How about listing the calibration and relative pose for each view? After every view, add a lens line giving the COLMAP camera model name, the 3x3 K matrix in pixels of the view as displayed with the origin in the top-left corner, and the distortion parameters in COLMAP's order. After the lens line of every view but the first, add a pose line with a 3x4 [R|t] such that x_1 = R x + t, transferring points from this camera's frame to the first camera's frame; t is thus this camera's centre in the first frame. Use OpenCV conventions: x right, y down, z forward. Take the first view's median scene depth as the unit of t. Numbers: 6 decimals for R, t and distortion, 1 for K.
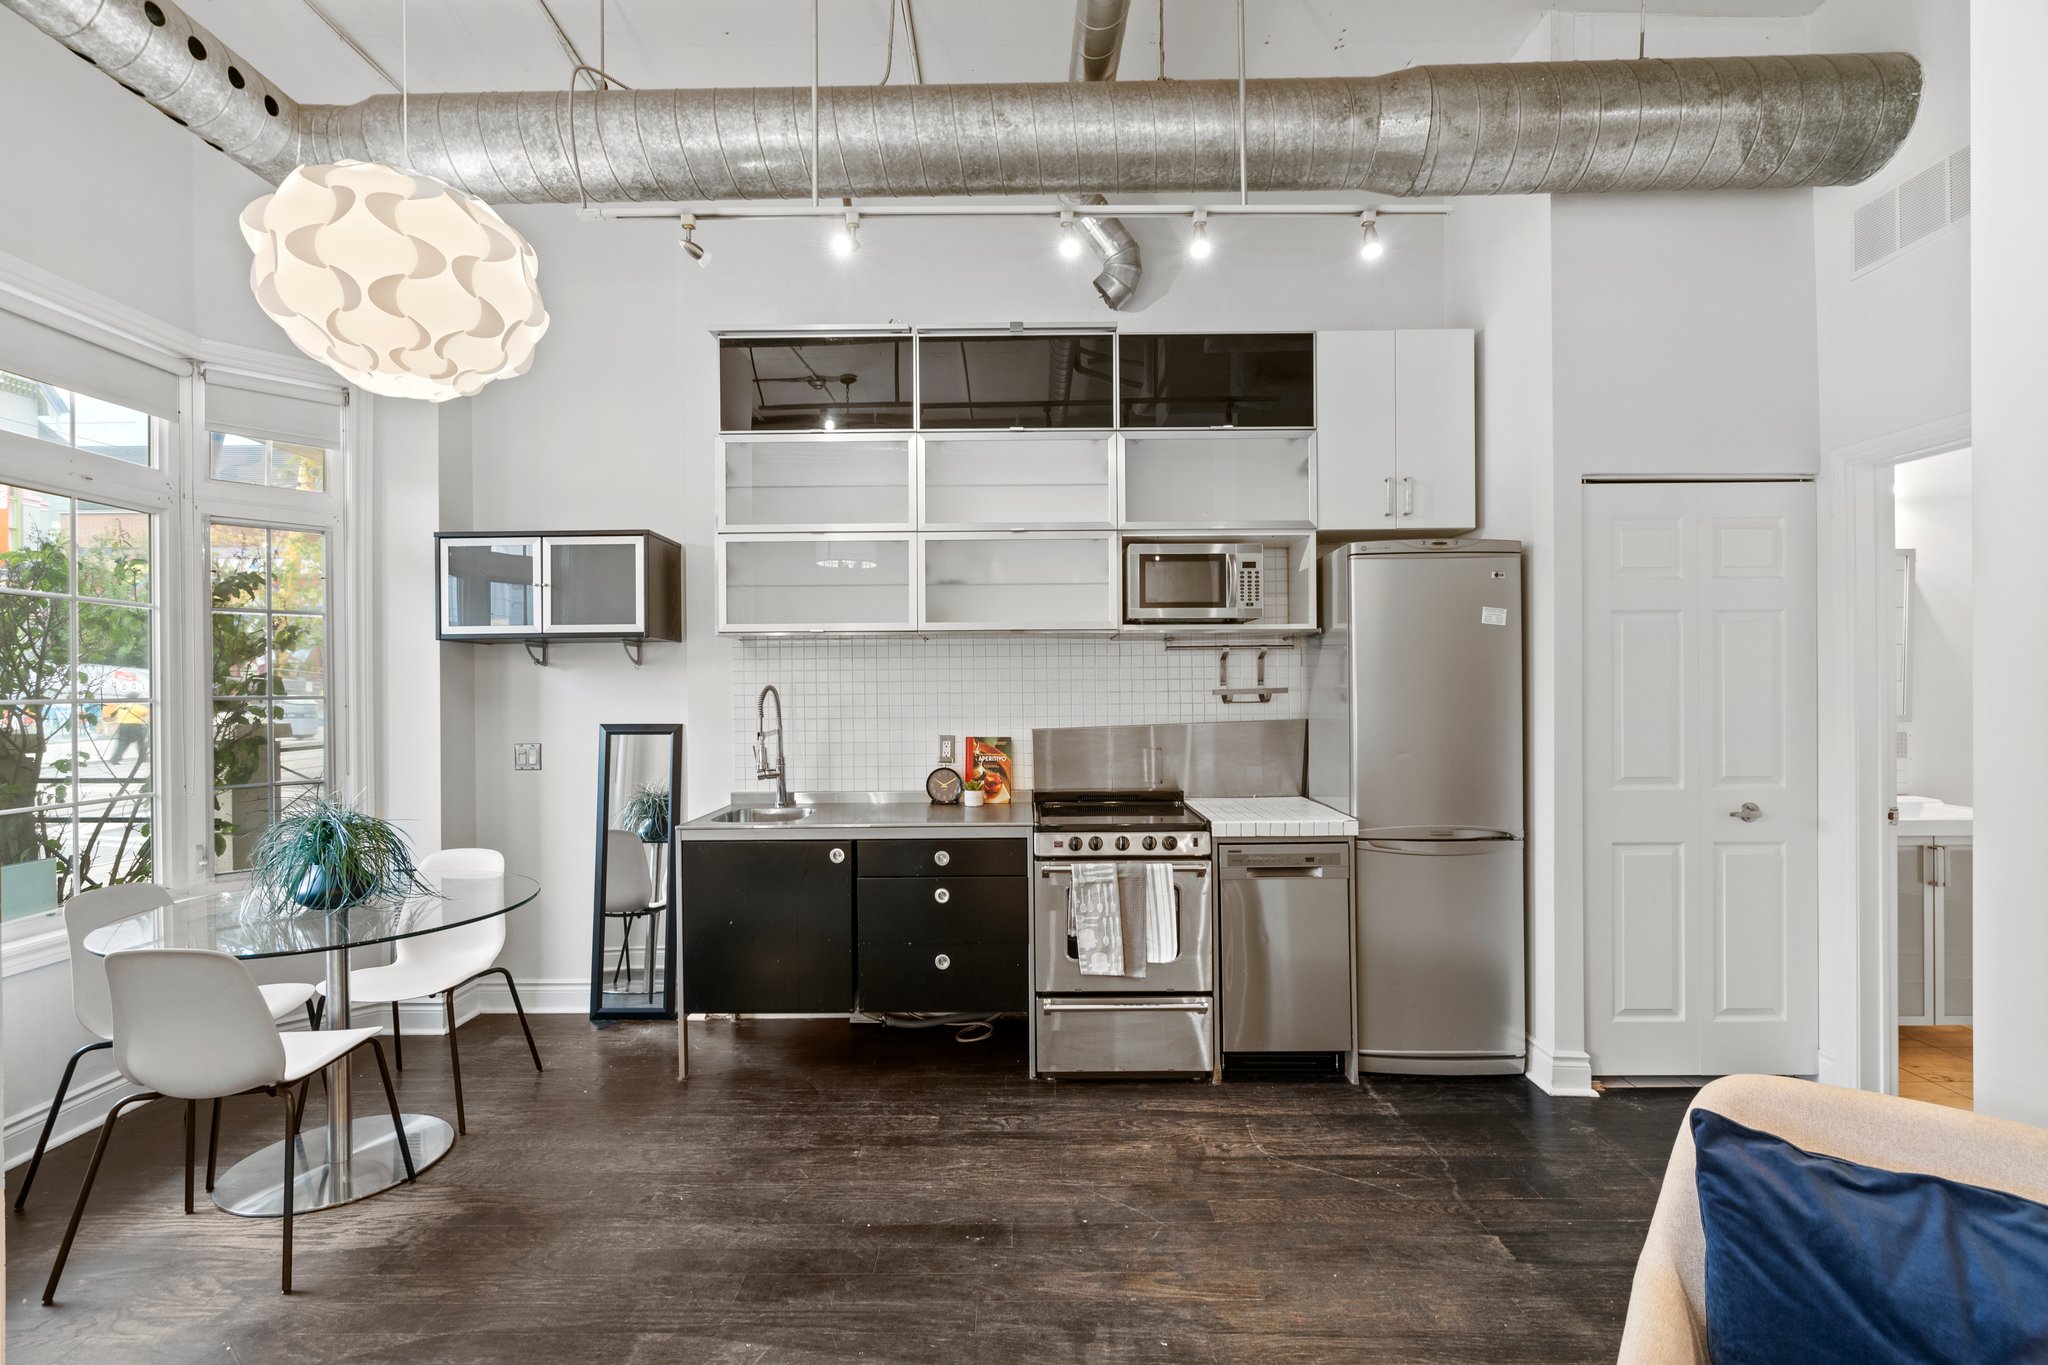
lens RADIAL K [[933.4, 0, 1011.3], [0, 933.4, 683.9], [0, 0, 1]] dist [0.002870, 0.000622]
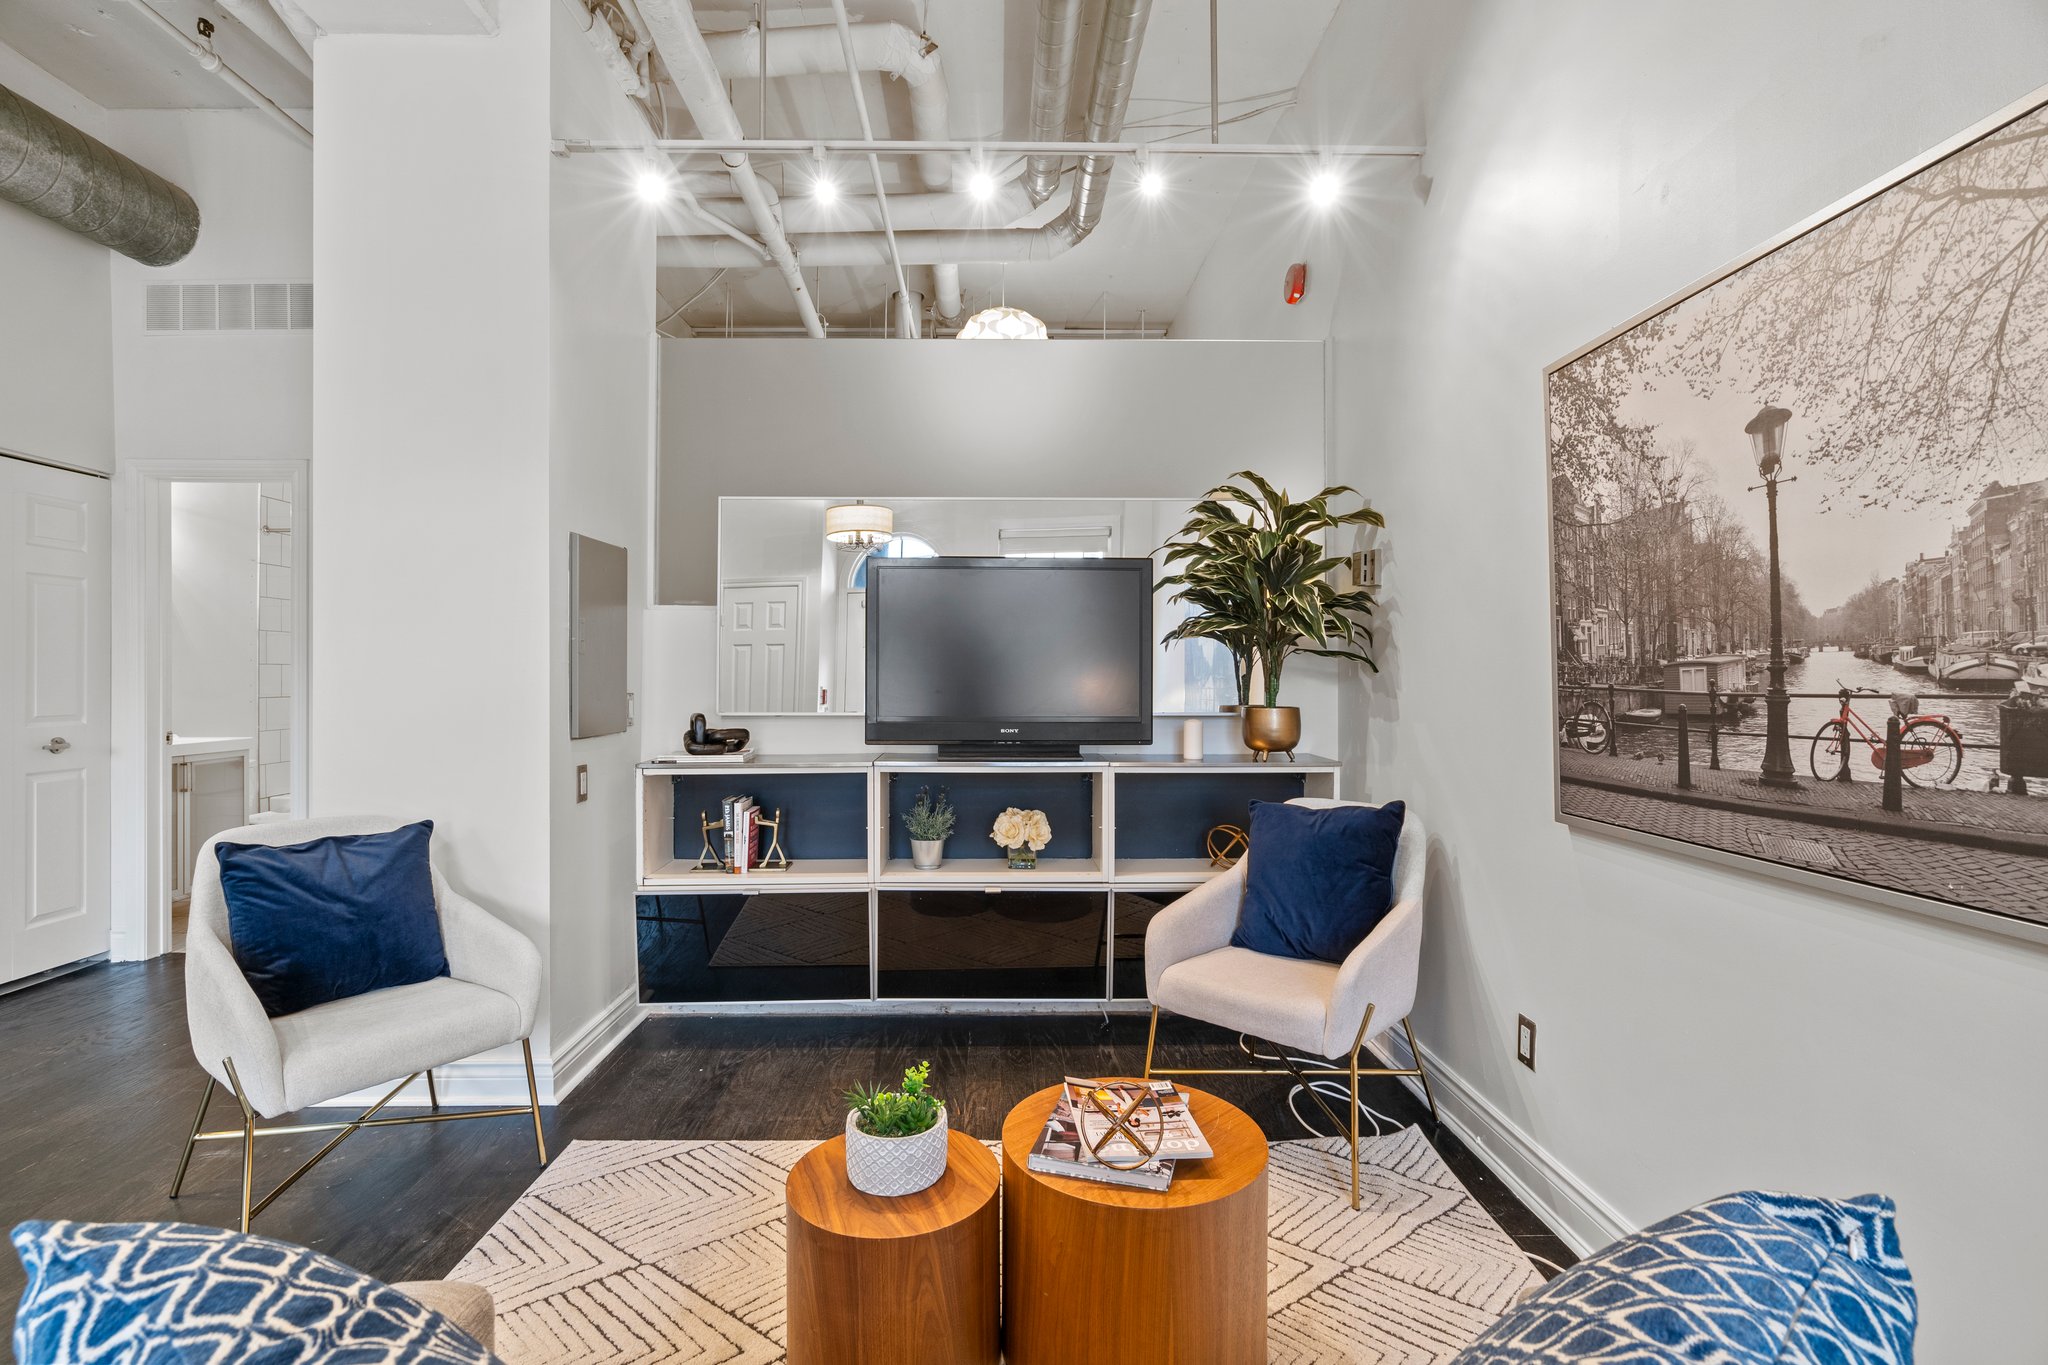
lens RADIAL K [[934.6, 0, 1011.6], [0, 934.6, 676.7], [0, 0, 1]] dist [-0.002433, 0.001403]
pose [[-0.020327, 0.004339, 0.999784, -0.388073], [-0.001740, 0.999989, -0.004375, 0.048262], [-0.999792, -0.001828, -0.020320, -0.174529]]
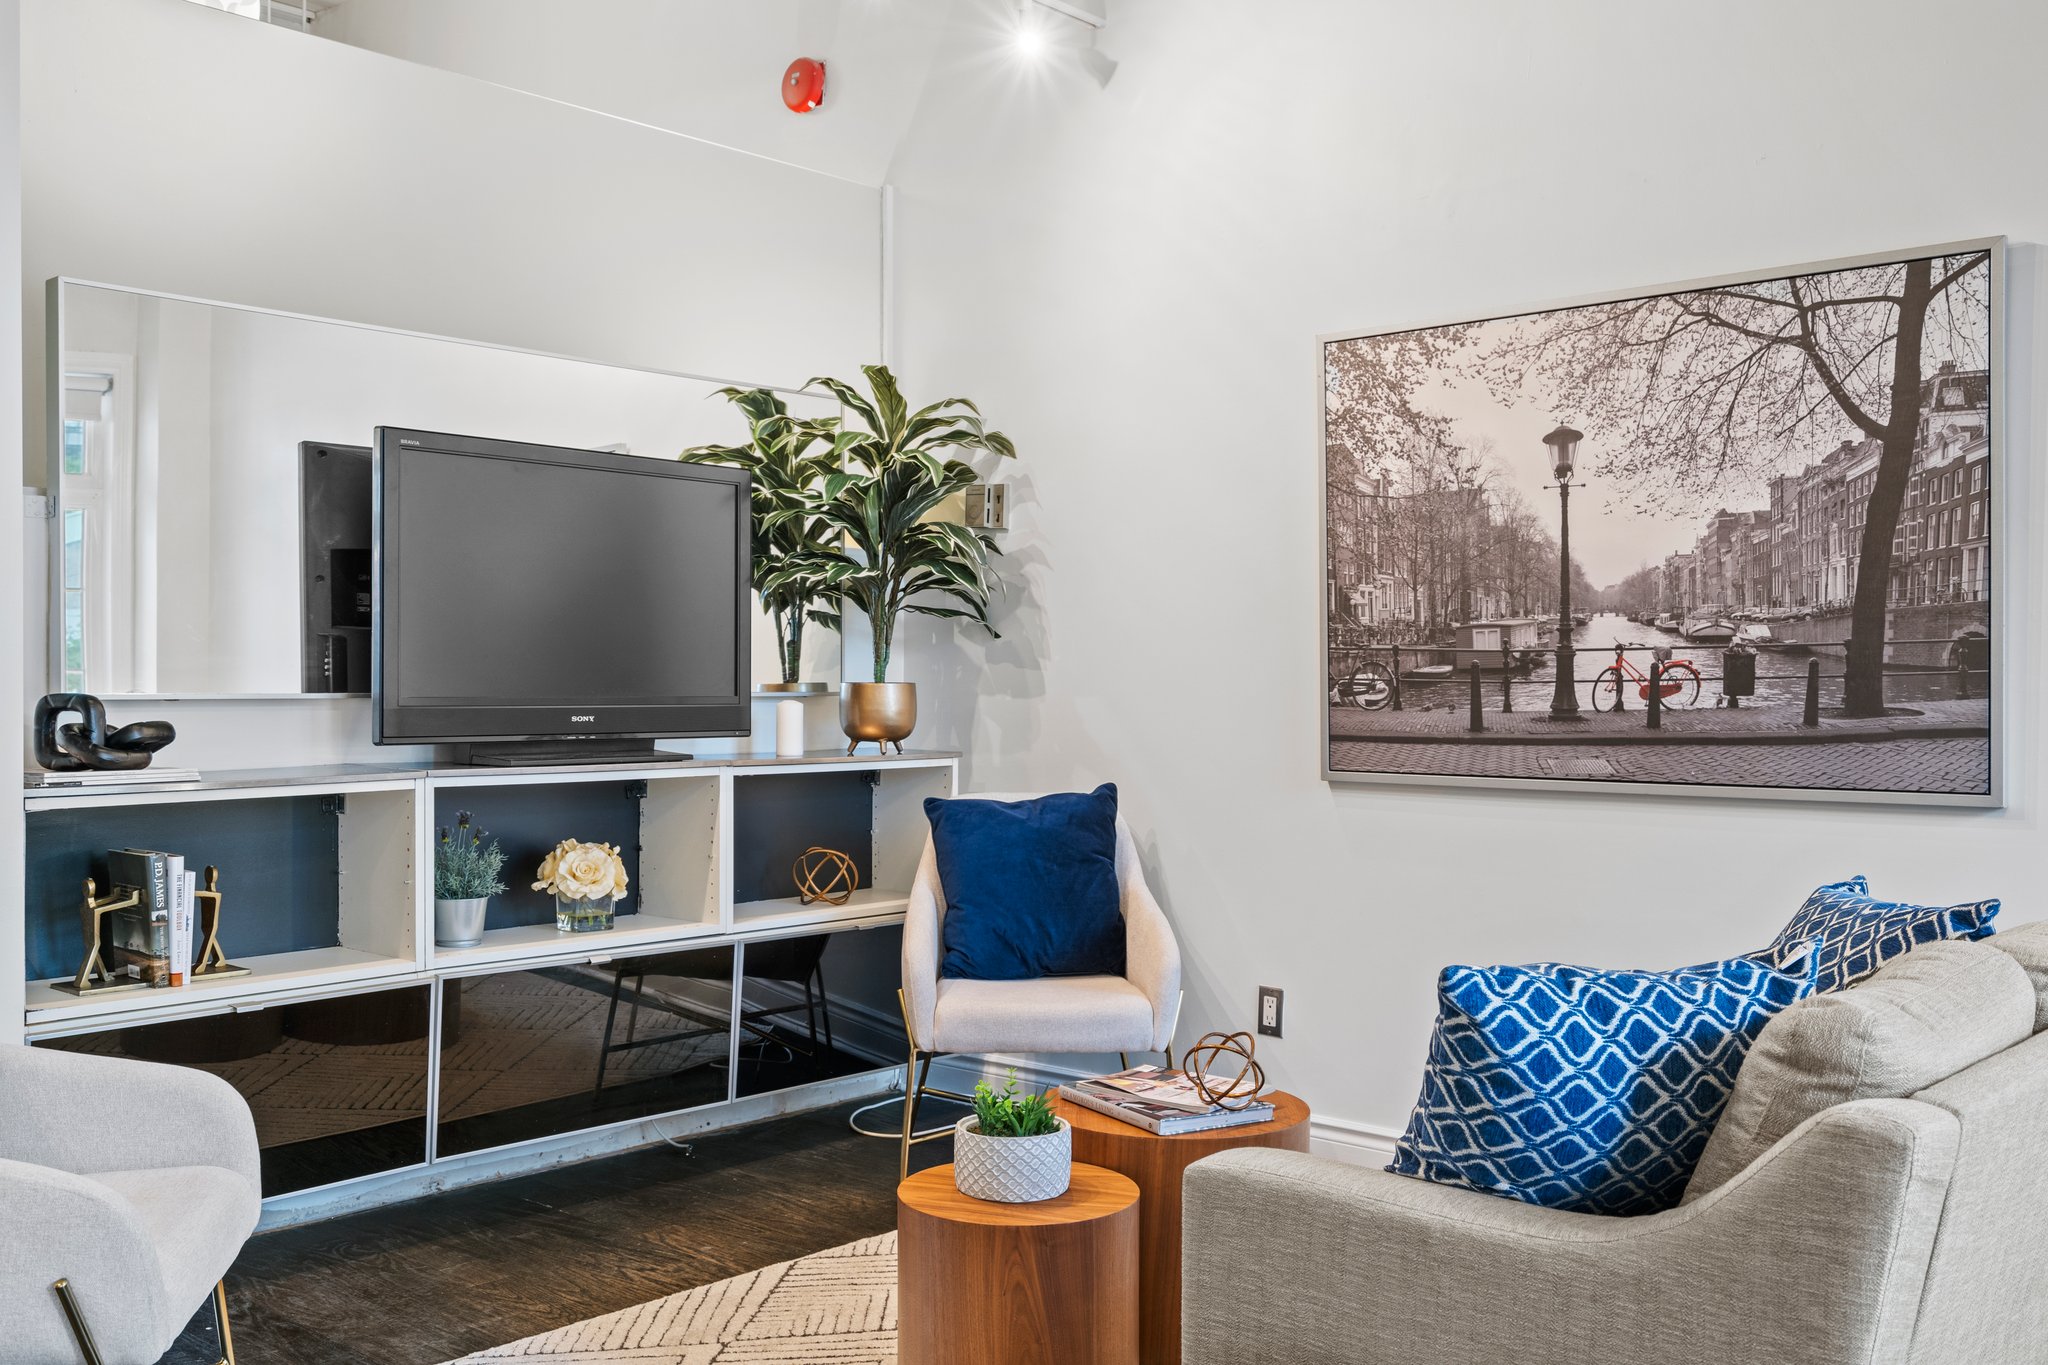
lens RADIAL K [[1884.2, 0, 1014.1], [0, 1884.2, 700.0], [0, 0, 1]] dist [0.014721, 0.000757]
pose [[-0.746845, -0.006388, 0.664967, -0.467687], [-0.002310, 0.999973, 0.007012, 0.076755], [-0.664994, 0.003701, -0.746840, 0.518662]]
